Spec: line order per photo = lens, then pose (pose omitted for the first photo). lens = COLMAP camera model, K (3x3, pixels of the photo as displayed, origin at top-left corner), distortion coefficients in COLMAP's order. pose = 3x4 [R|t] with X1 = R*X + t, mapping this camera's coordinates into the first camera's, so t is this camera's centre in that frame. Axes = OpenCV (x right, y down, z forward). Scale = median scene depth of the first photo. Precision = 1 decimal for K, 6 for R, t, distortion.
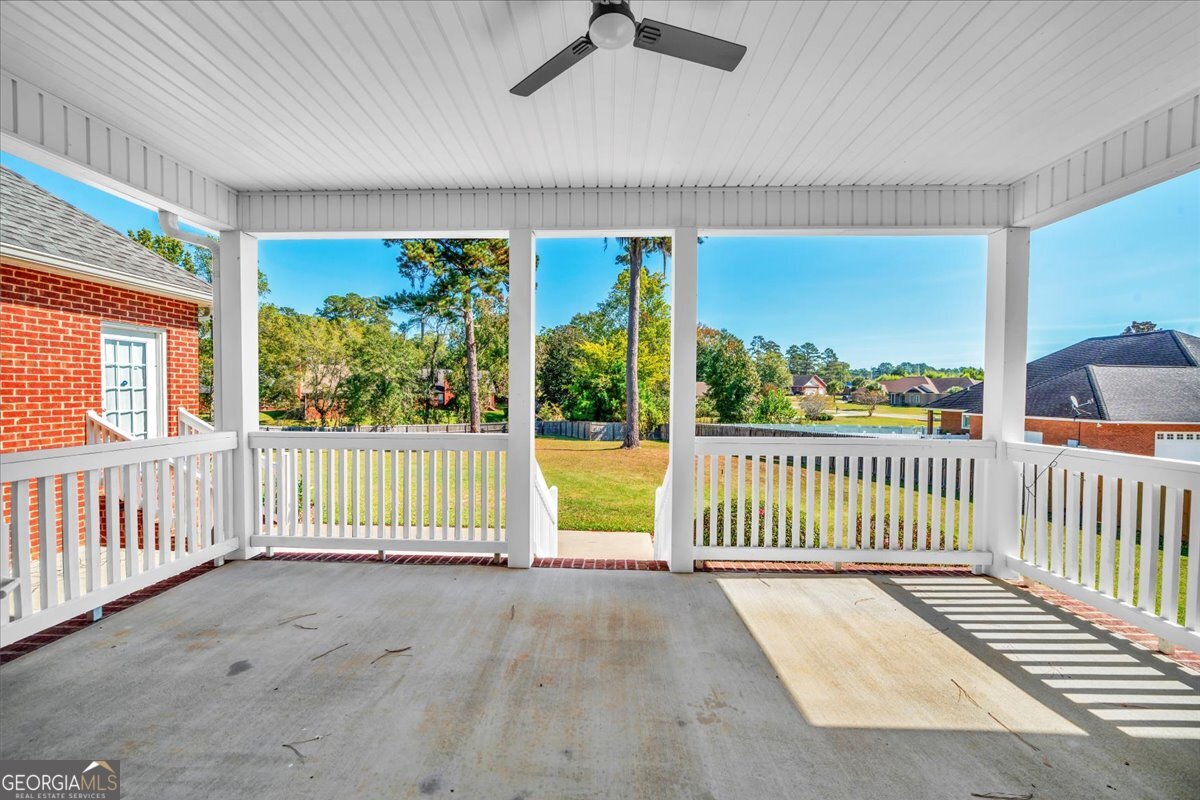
lens RADIAL K [[444.2, 0, 601.7], [0, 444.2, 400.3], [0, 0, 1]] dist [-0.001250, -0.000063]
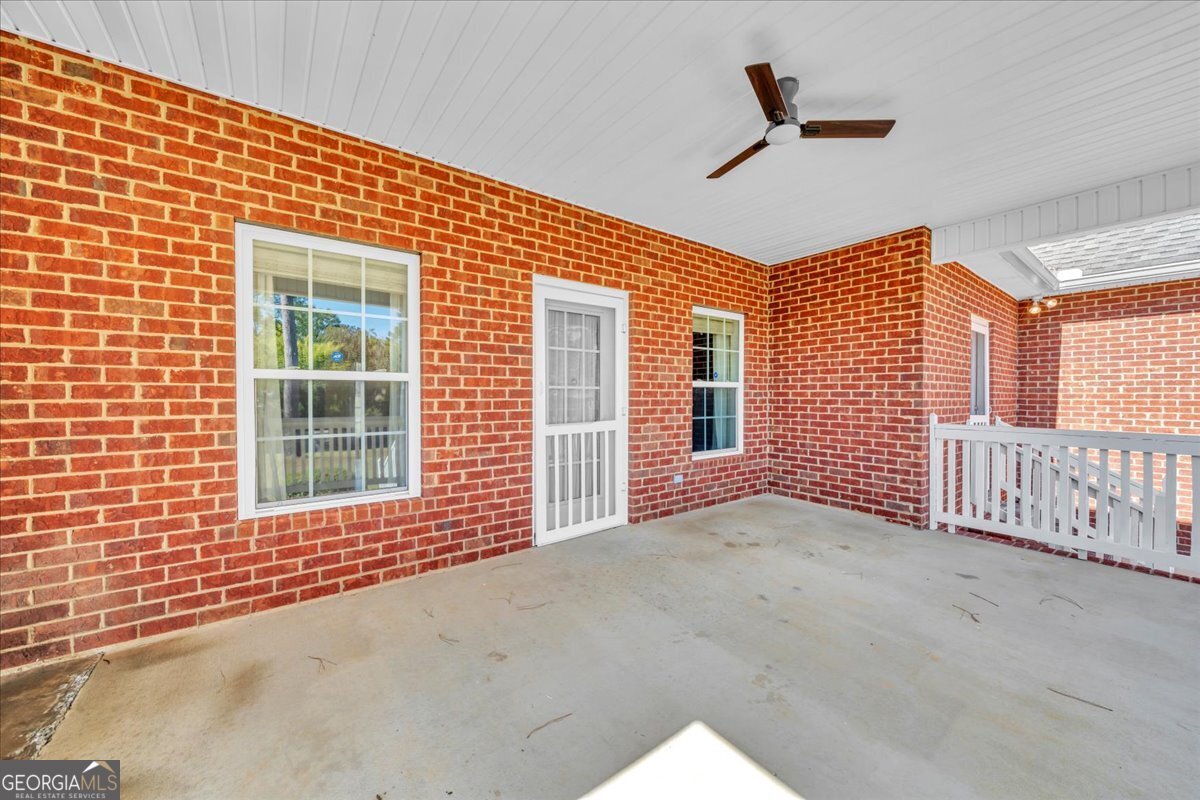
lens RADIAL K [[444.2, 0, 601.1], [0, 444.2, 402.0], [0, 0, 1]] dist [-0.001250, -0.000063]
pose [[-0.788358, -0.008271, -0.615161, 1.041355], [-0.022630, 0.999623, 0.015561, 0.021347], [0.614800, 0.026188, -0.788248, 1.358904]]
